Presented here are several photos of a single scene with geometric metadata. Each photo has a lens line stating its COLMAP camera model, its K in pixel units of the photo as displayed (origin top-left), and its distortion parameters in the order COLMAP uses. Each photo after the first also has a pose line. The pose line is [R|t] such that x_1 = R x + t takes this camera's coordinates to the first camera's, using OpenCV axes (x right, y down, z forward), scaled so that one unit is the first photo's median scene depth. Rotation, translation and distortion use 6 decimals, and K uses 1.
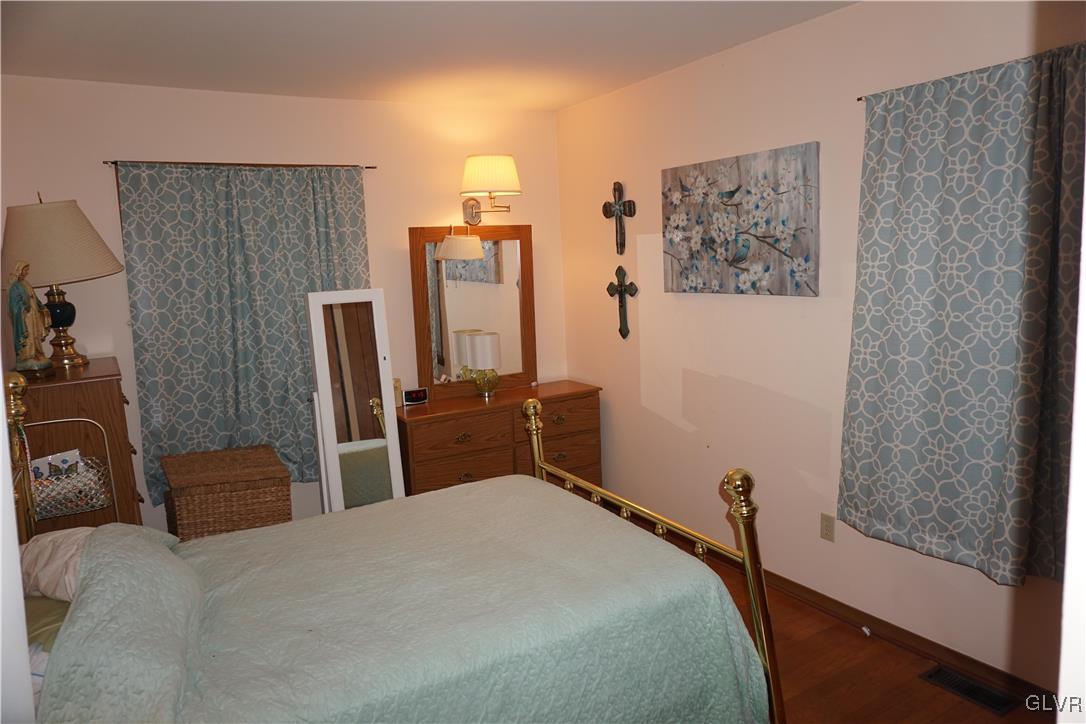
lens RADIAL K [[728.8, 0, 547.4], [0, 728.8, 362.9], [0, 0, 1]] dist [-0.011685, 0.011979]
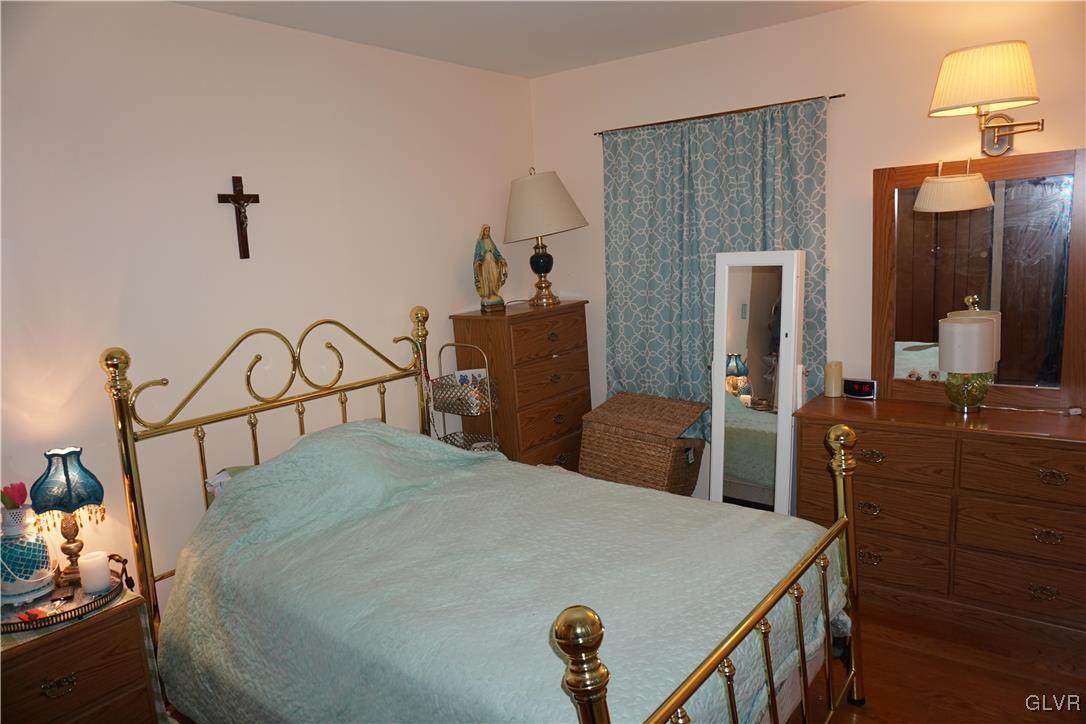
lens RADIAL K [[728.8, 0, 546.1], [0, 728.8, 359.4], [0, 0, 1]] dist [-0.011685, 0.011979]
pose [[0.379129, 0.177786, -0.908104, 0.445778], [-0.093176, 0.983716, 0.153689, -0.083769], [0.920641, 0.026345, 0.389521, 0.437966]]
